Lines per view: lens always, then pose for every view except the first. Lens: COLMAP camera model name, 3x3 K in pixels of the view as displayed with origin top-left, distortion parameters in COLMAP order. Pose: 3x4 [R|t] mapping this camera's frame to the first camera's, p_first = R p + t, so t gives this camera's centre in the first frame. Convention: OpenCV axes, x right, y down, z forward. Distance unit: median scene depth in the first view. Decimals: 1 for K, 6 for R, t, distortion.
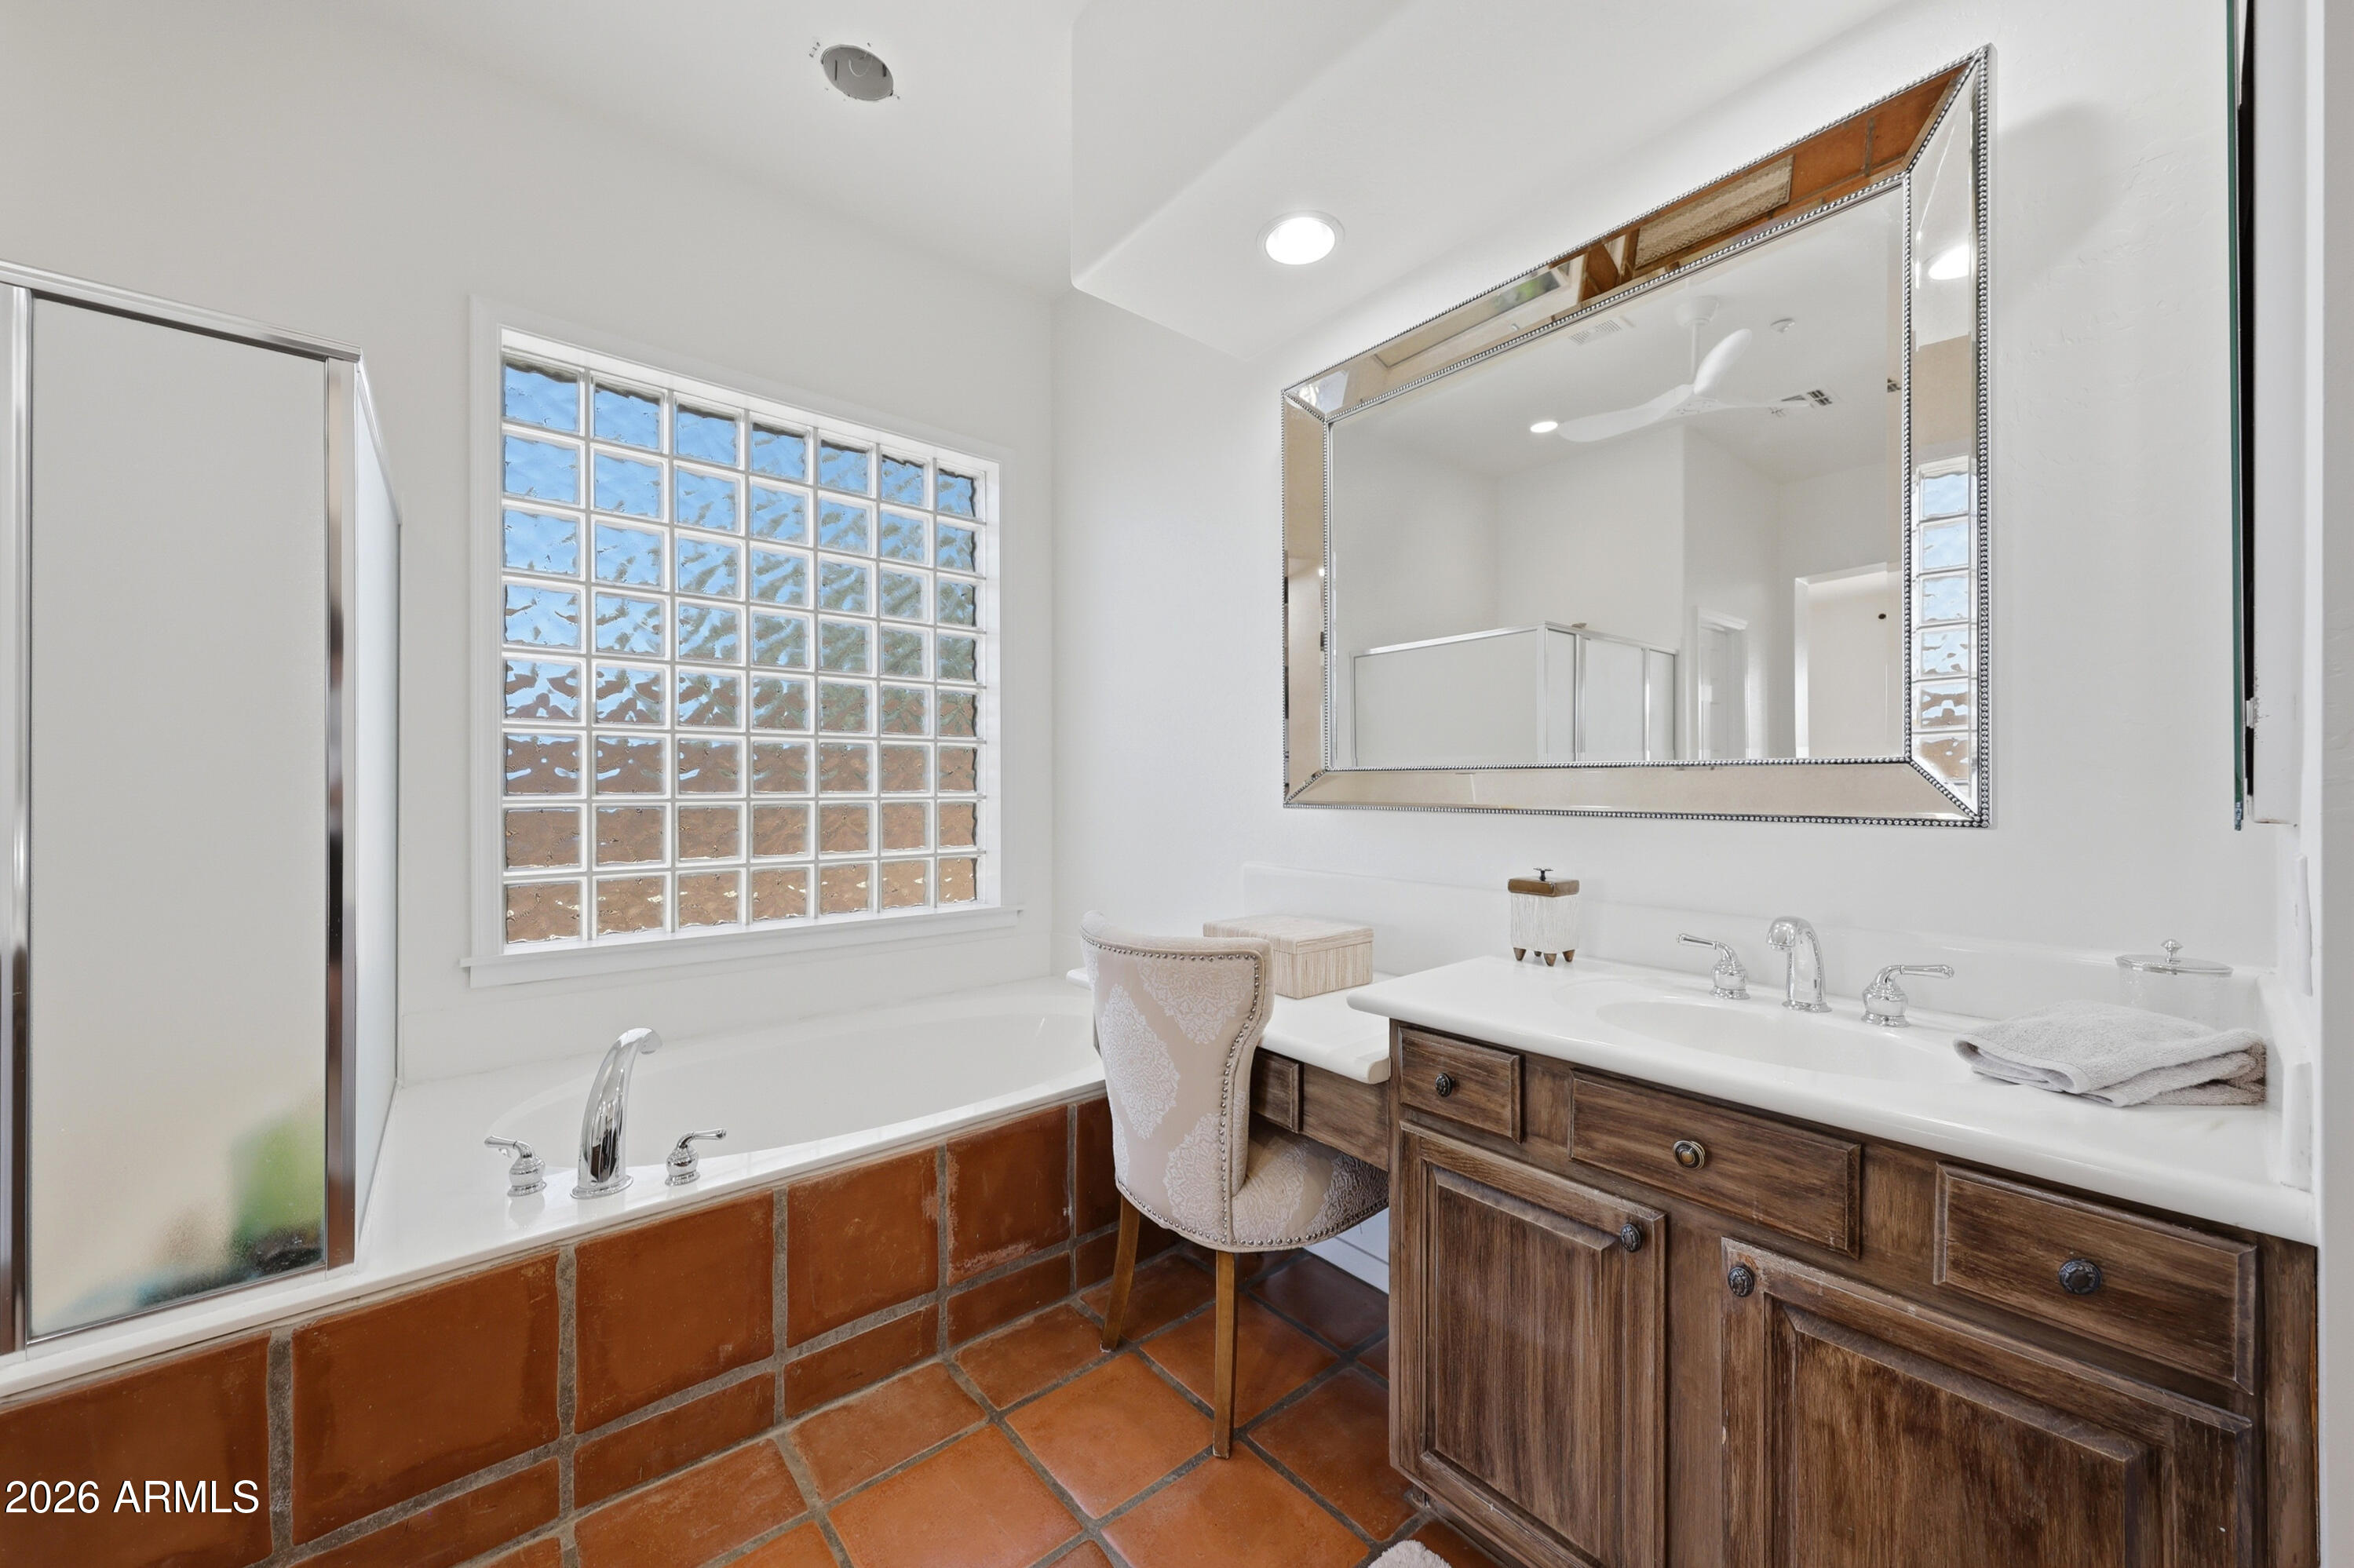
lens RADIAL K [[847.4, 0, 1177.0], [0, 847.4, 784.0], [0, 0, 1]] dist [0.000146, -0.000440]
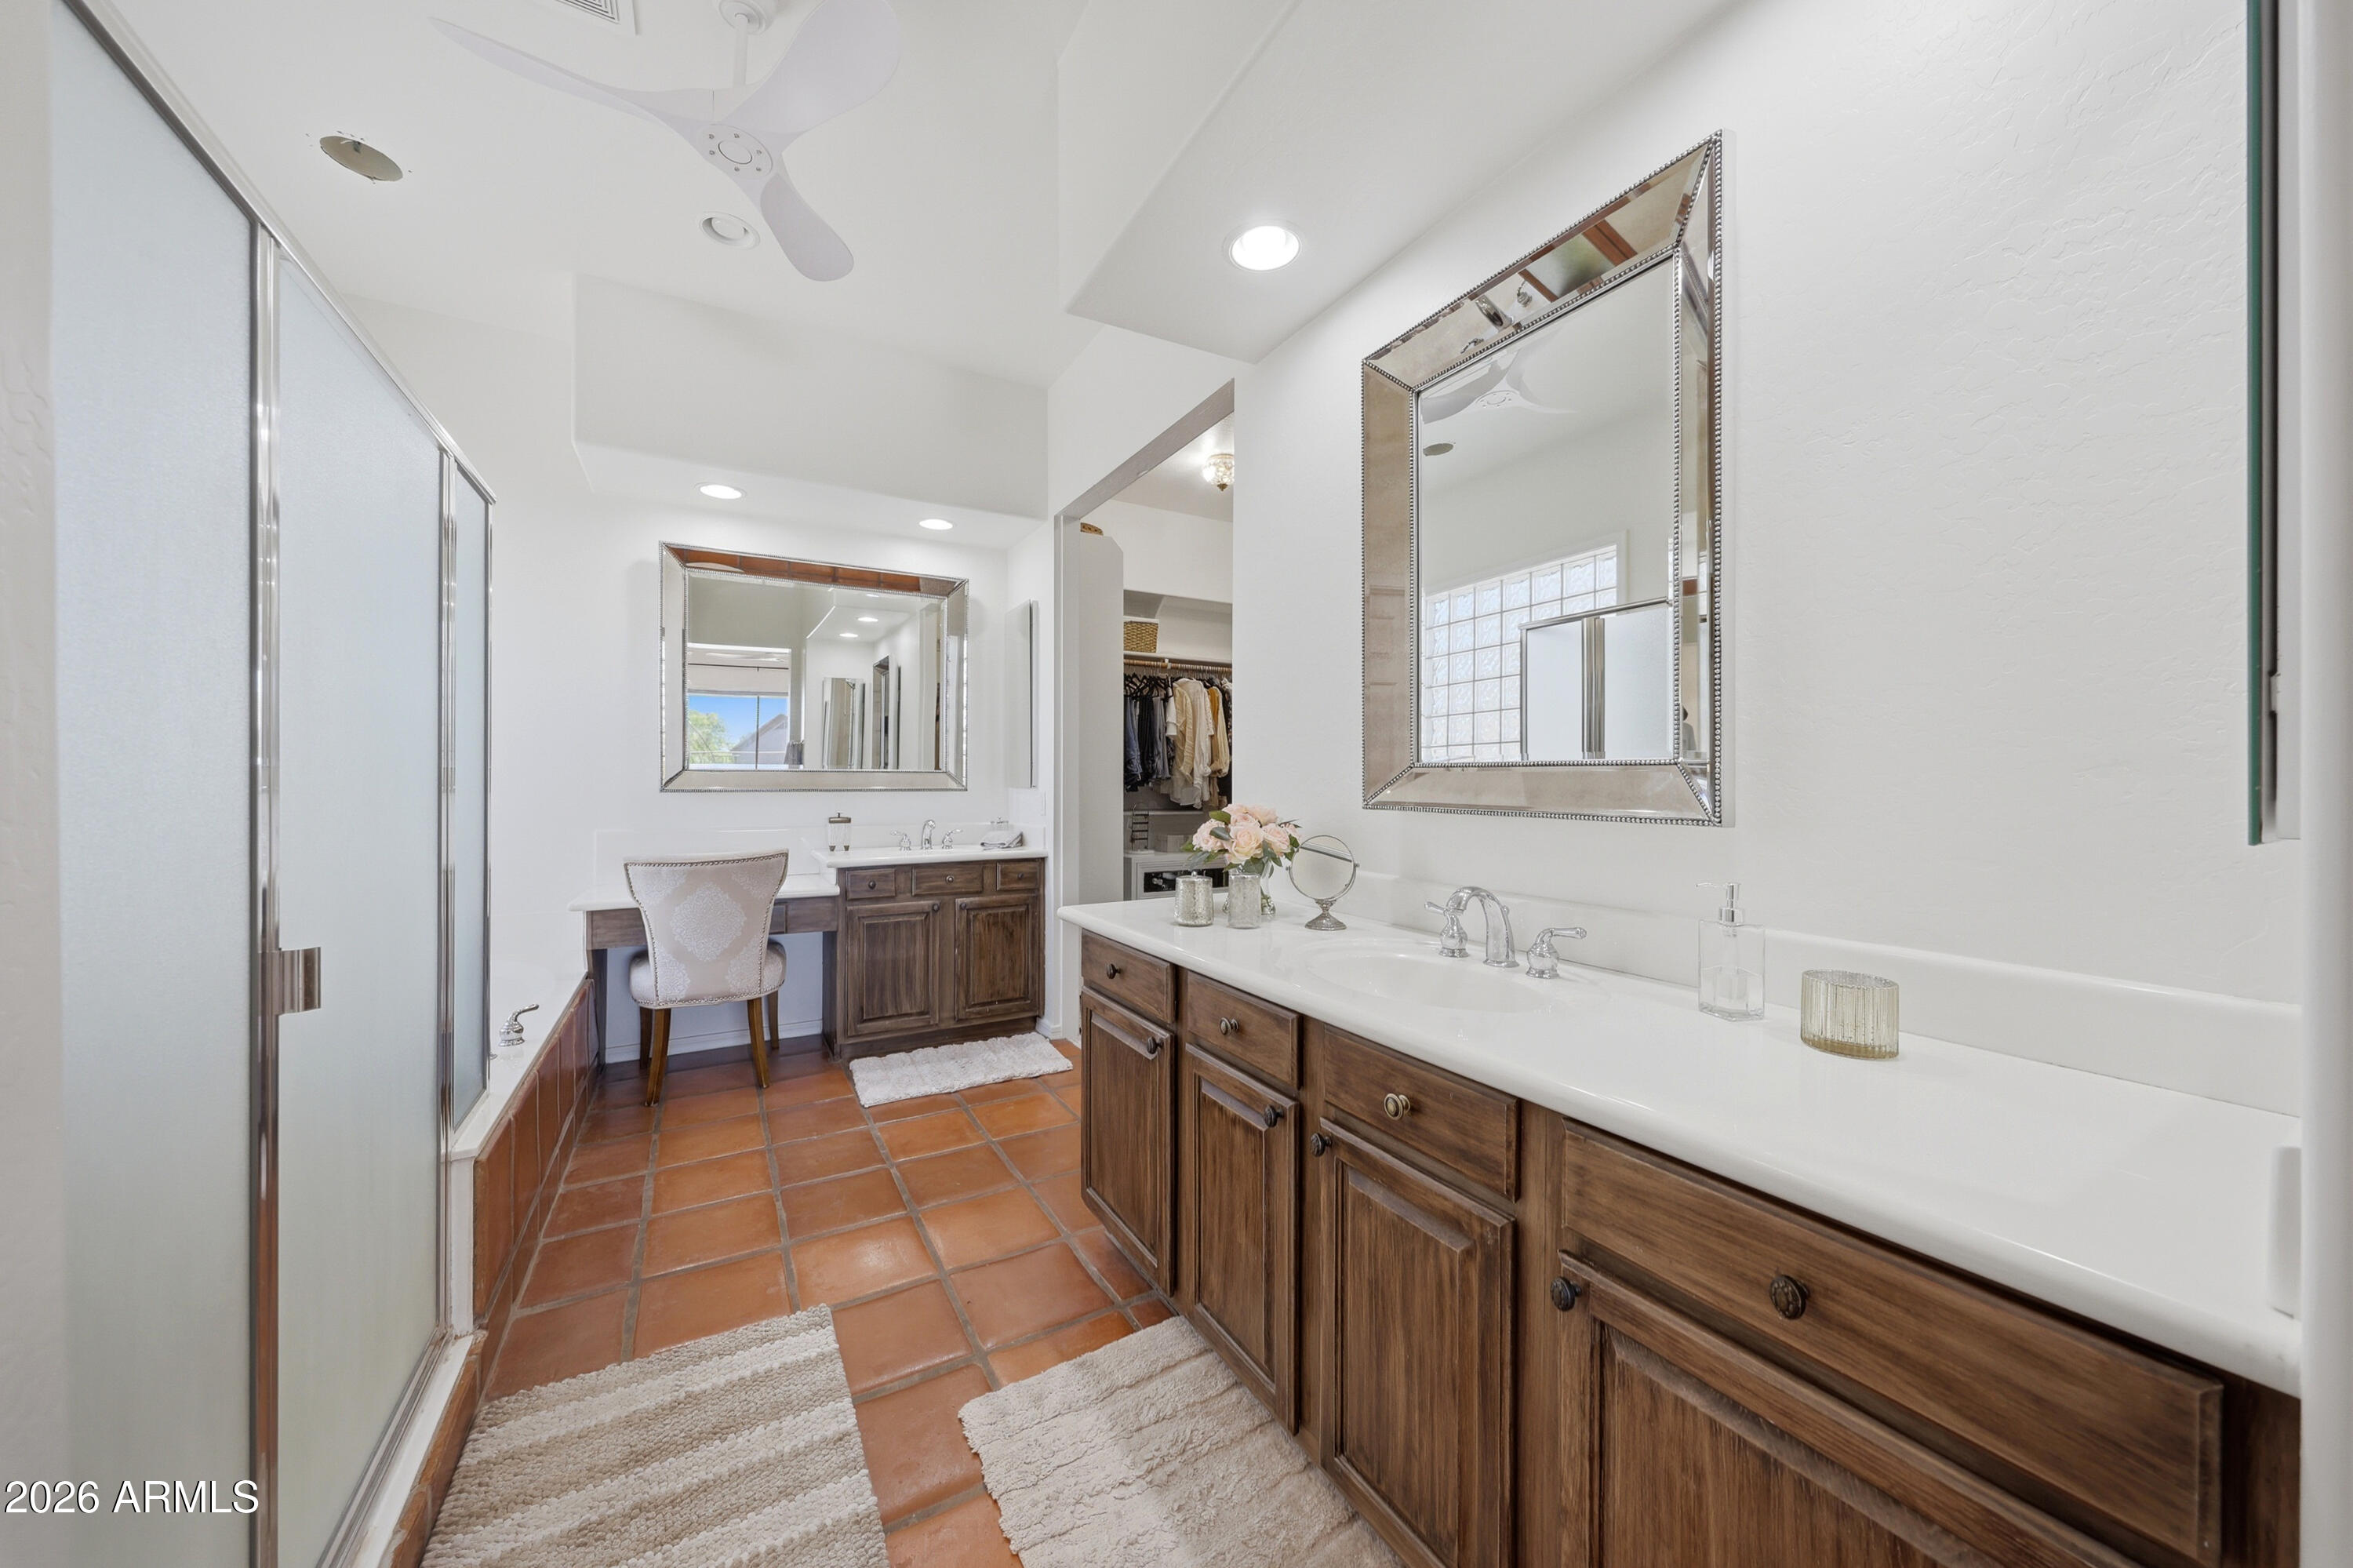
lens RADIAL K [[847.1, 0, 1176.5], [0, 847.1, 784.0], [0, 0, 1]] dist [0.000146, -0.000440]
pose [[0.175421, -0.002420, 0.984490, -2.406521], [-0.009192, 0.999949, 0.004096, -0.001743], [-0.984451, -0.009768, 0.175390, -0.517574]]
